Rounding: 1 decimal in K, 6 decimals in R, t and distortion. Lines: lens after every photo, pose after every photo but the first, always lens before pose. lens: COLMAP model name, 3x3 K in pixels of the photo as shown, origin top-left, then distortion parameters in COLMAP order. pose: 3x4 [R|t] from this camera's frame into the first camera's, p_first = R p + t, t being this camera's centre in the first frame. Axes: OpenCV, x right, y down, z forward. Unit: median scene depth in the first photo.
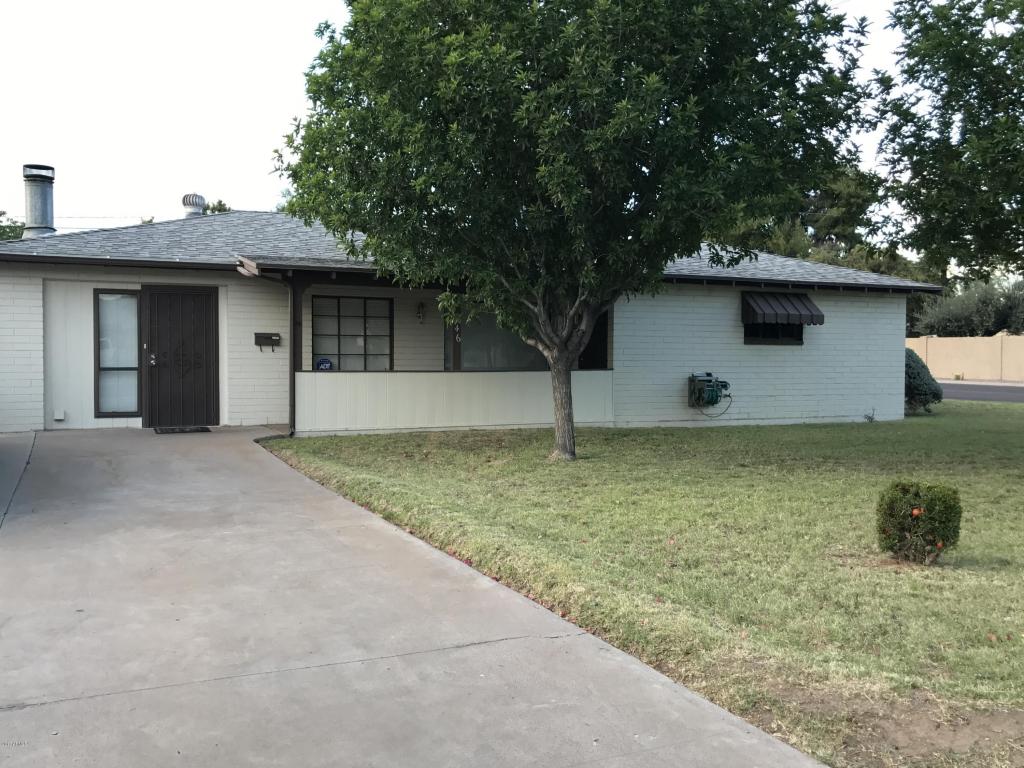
lens RADIAL K [[935.5, 0, 512.0], [0, 935.5, 384.0], [0, 0, 1]] dist [0.009253, -0.002396]
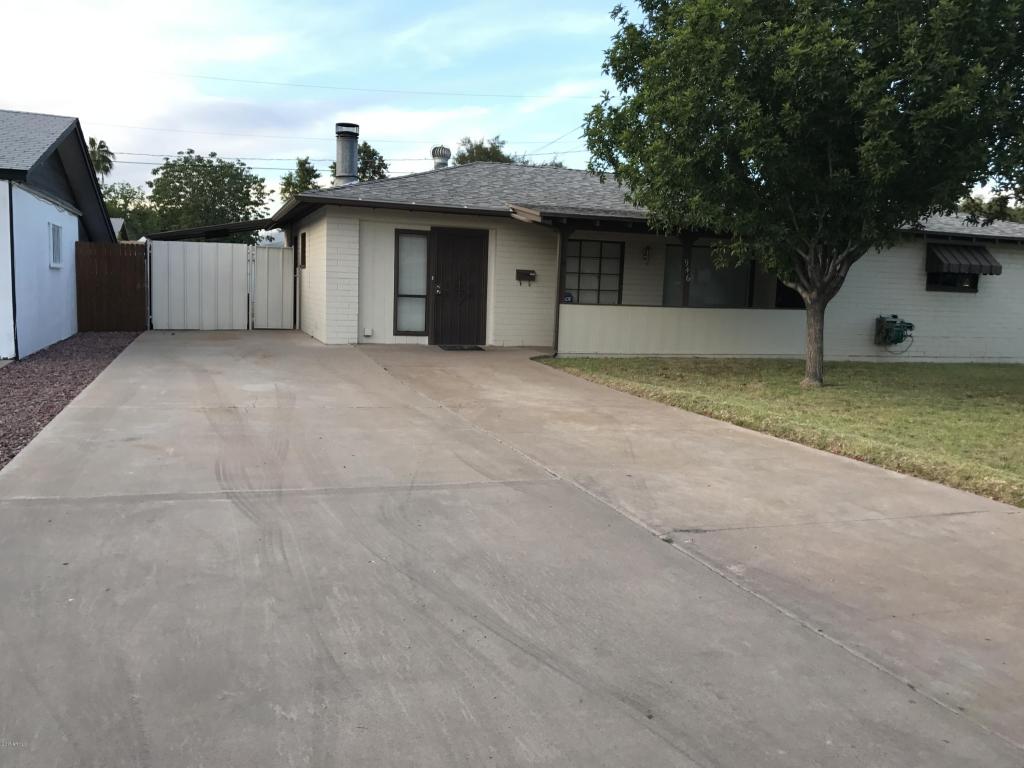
lens RADIAL K [[852.4, 0, 507.4], [0, 852.4, 379.9], [0, 0, 1]] dist [0.033864, -0.009573]
pose [[0.995531, 0.041301, -0.084926, -0.193770], [-0.034699, 0.996365, 0.077798, 0.002053], [0.087831, -0.074503, 0.993345, -0.097466]]
